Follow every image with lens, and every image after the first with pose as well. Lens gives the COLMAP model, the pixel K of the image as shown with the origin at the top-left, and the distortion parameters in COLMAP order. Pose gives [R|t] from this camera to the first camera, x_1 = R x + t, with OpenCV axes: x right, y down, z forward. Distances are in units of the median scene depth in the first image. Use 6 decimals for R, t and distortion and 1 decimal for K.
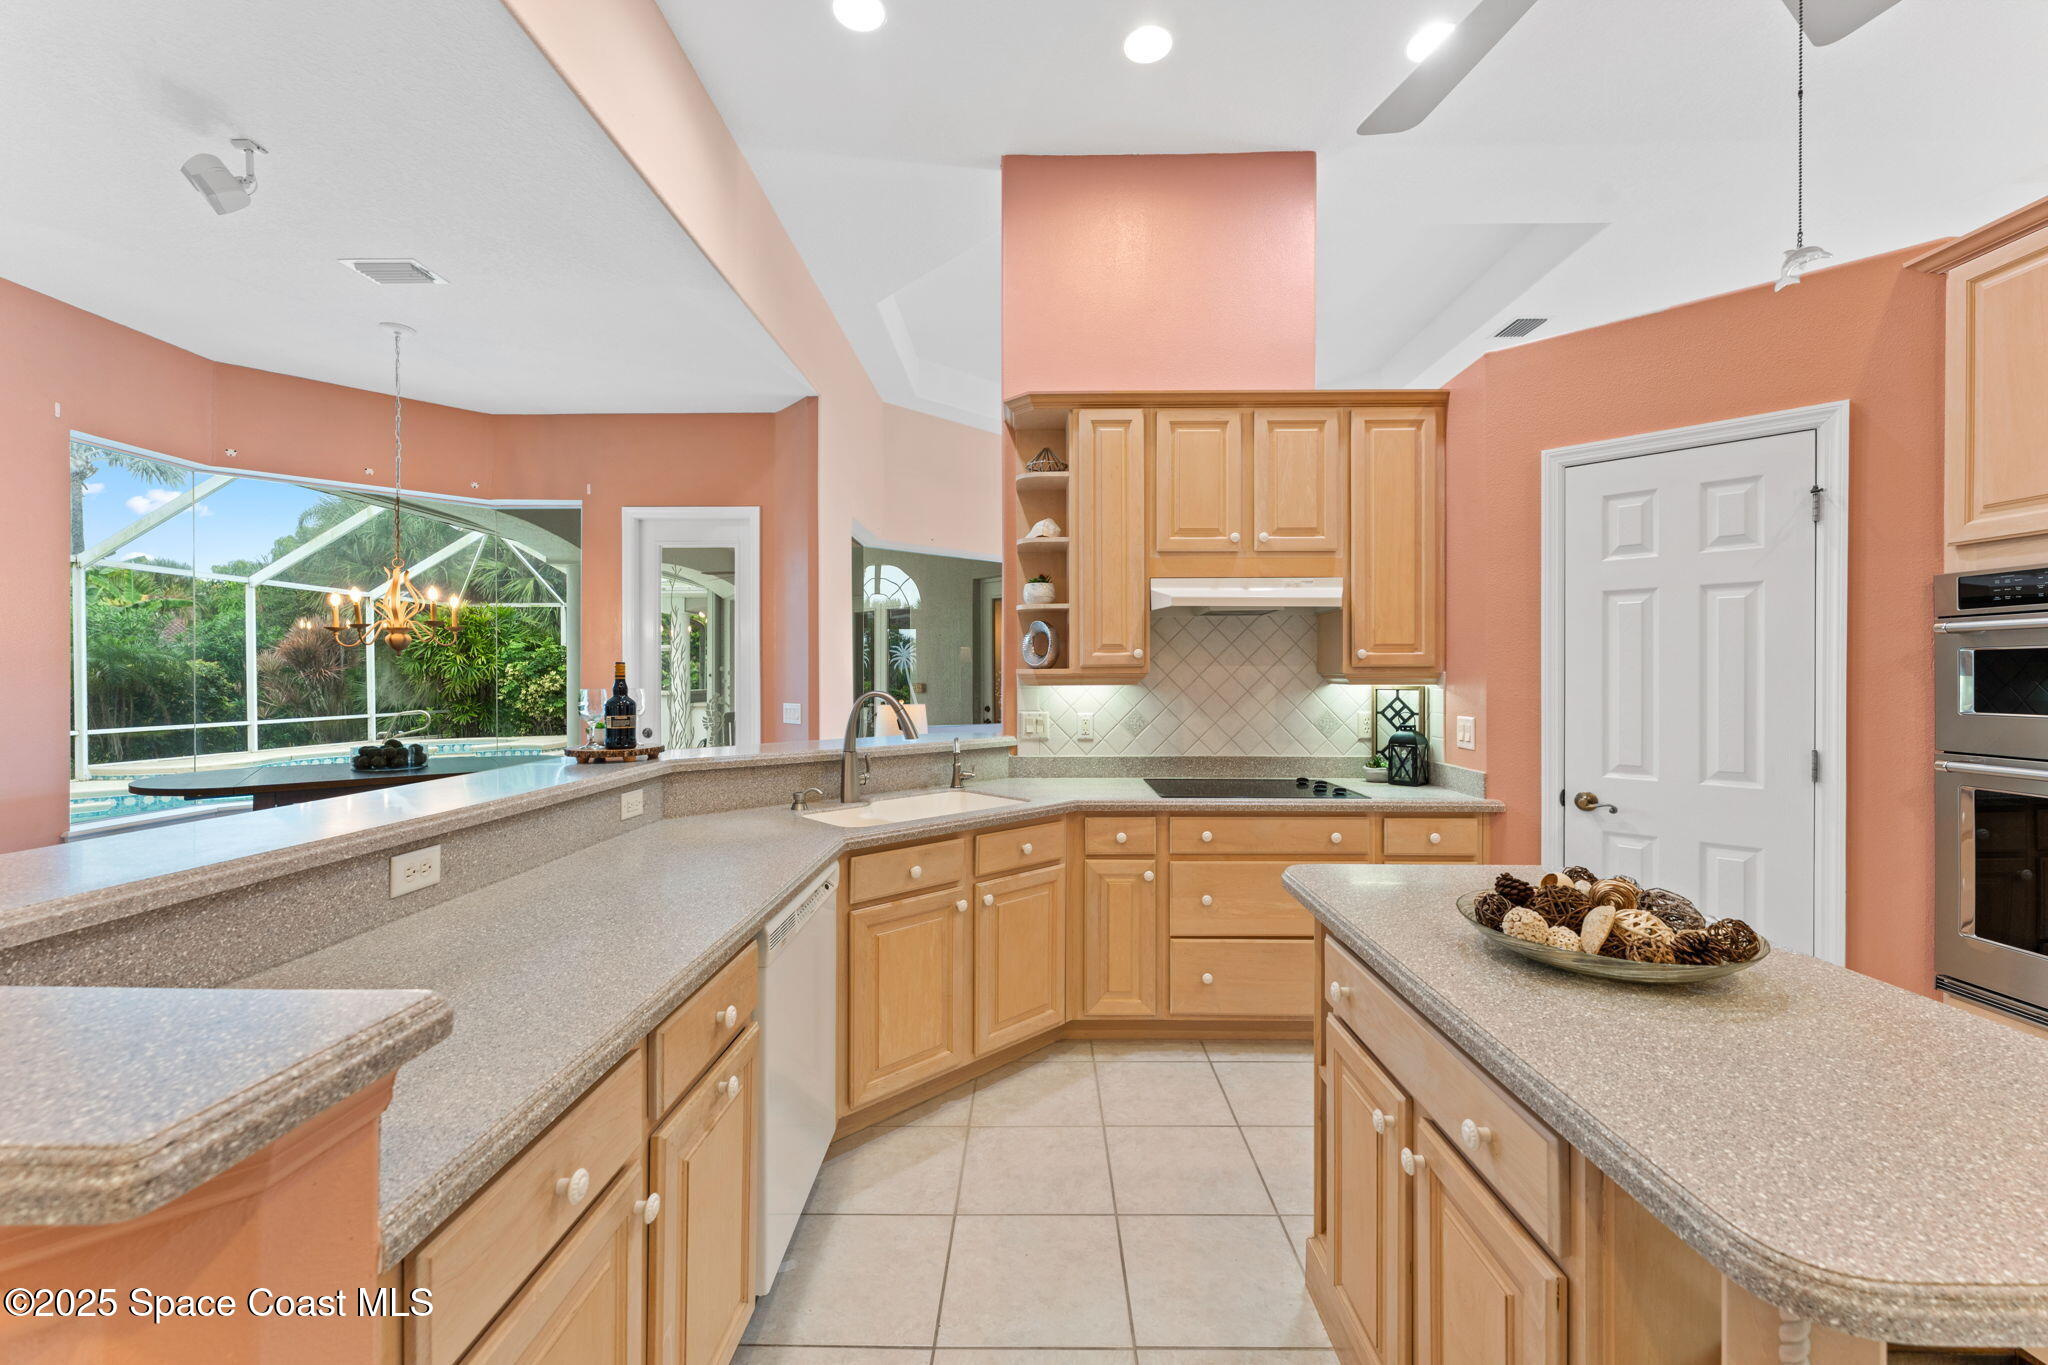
lens RADIAL K [[811.2, 0, 1024.0], [0, 811.2, 682.5], [0, 0, 1]] dist [0.001633, 0.000070]
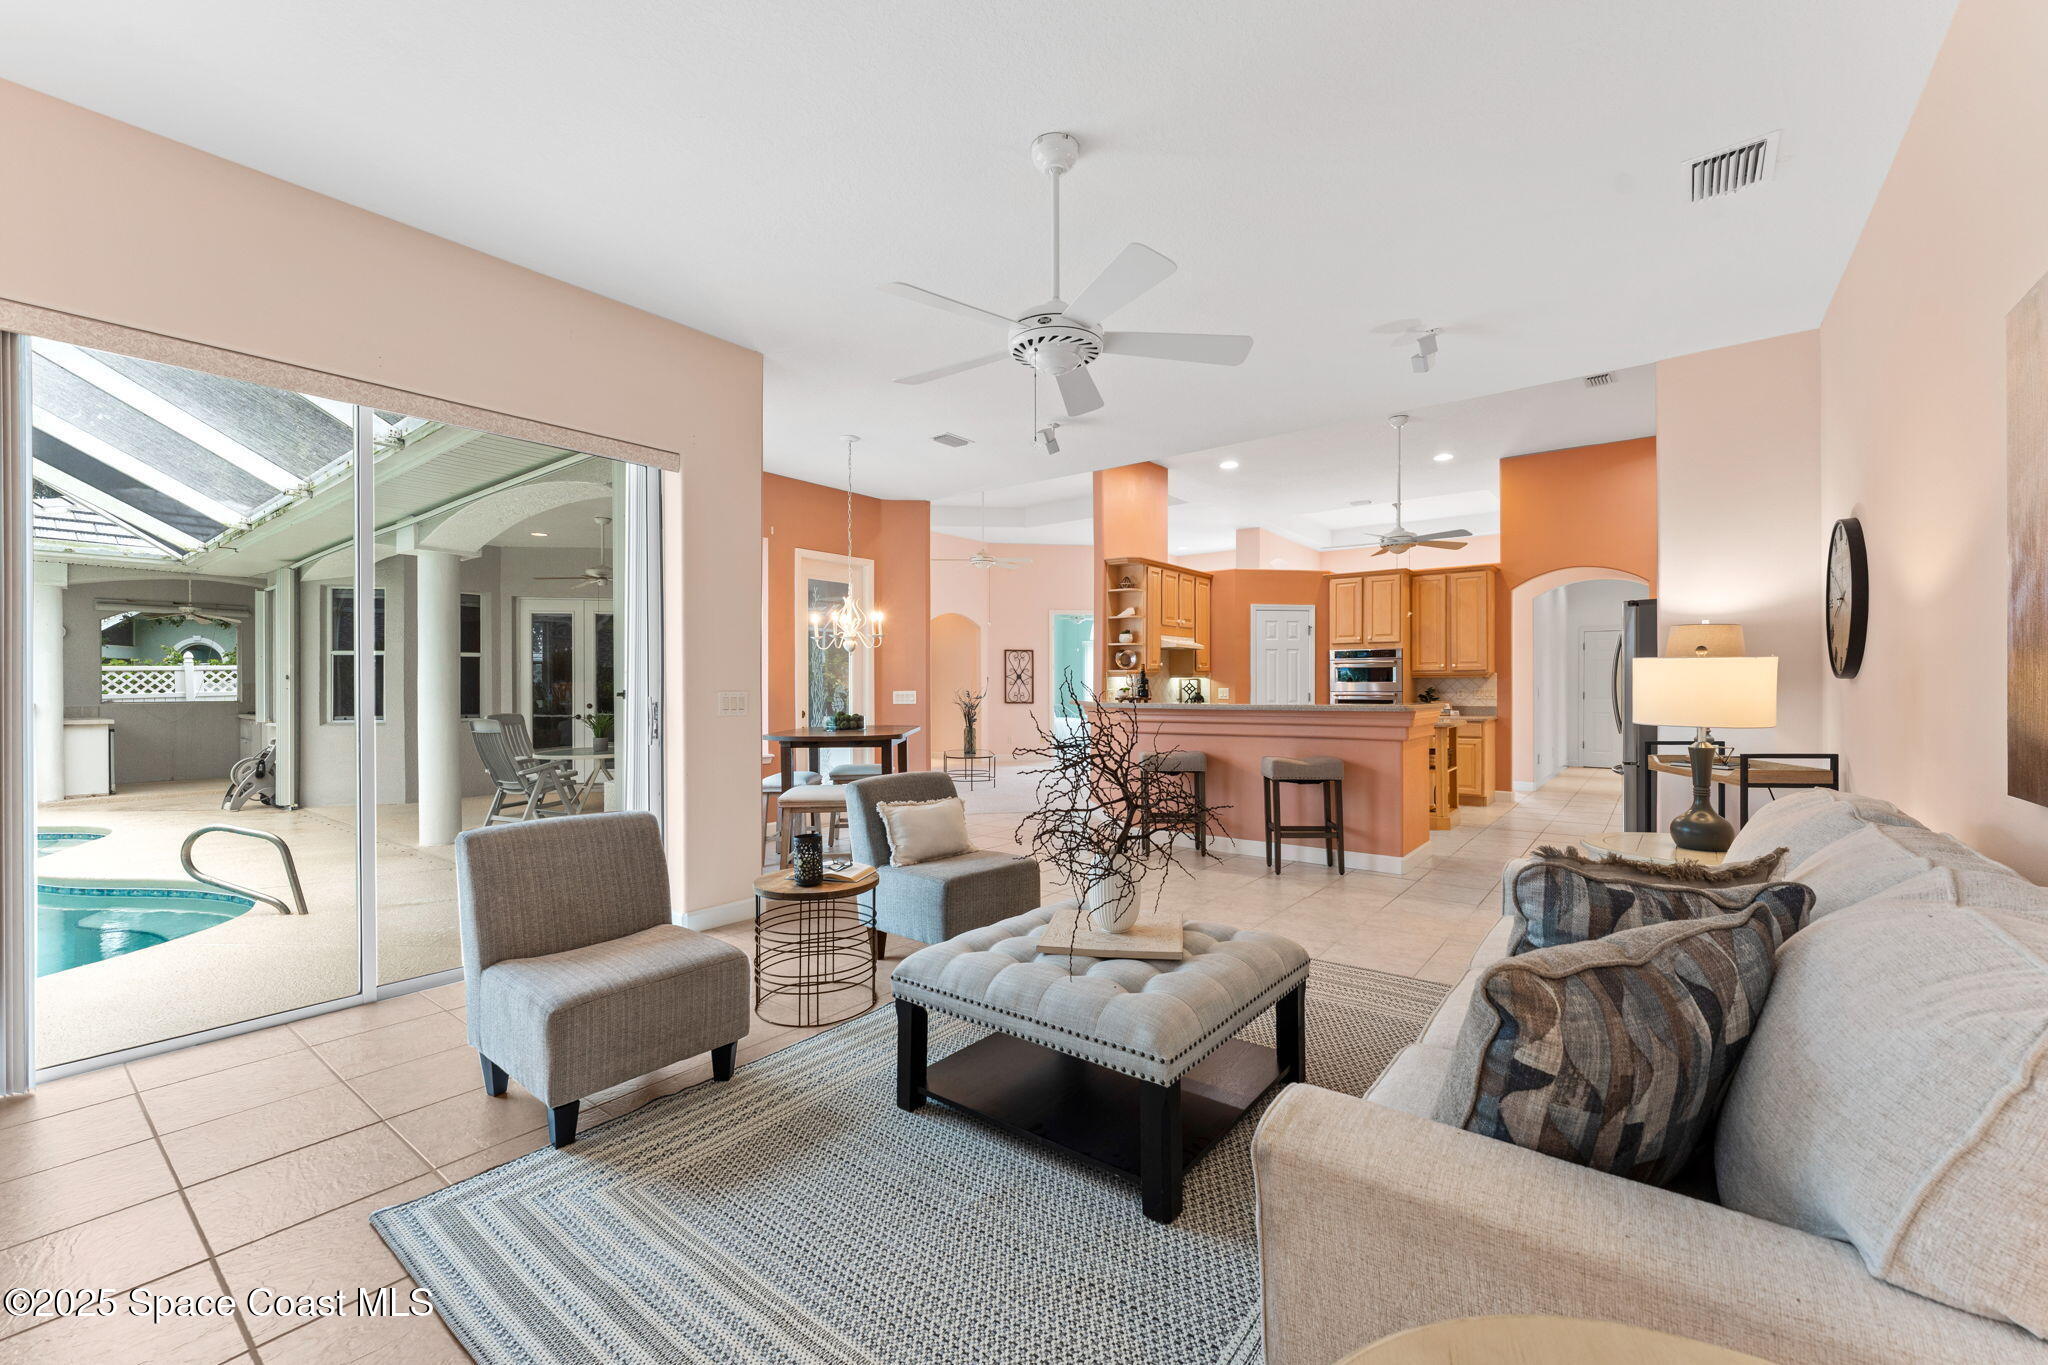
lens RADIAL K [[811.2, 0, 1024.0], [0, 811.2, 682.5], [0, 0, 1]] dist [0.001633, 0.000070]
pose [[0.614200, 0.003835, 0.789141, -2.098151], [0.005341, 0.999945, -0.009017, 0.041250], [-0.789132, 0.009753, 0.614146, -0.221503]]
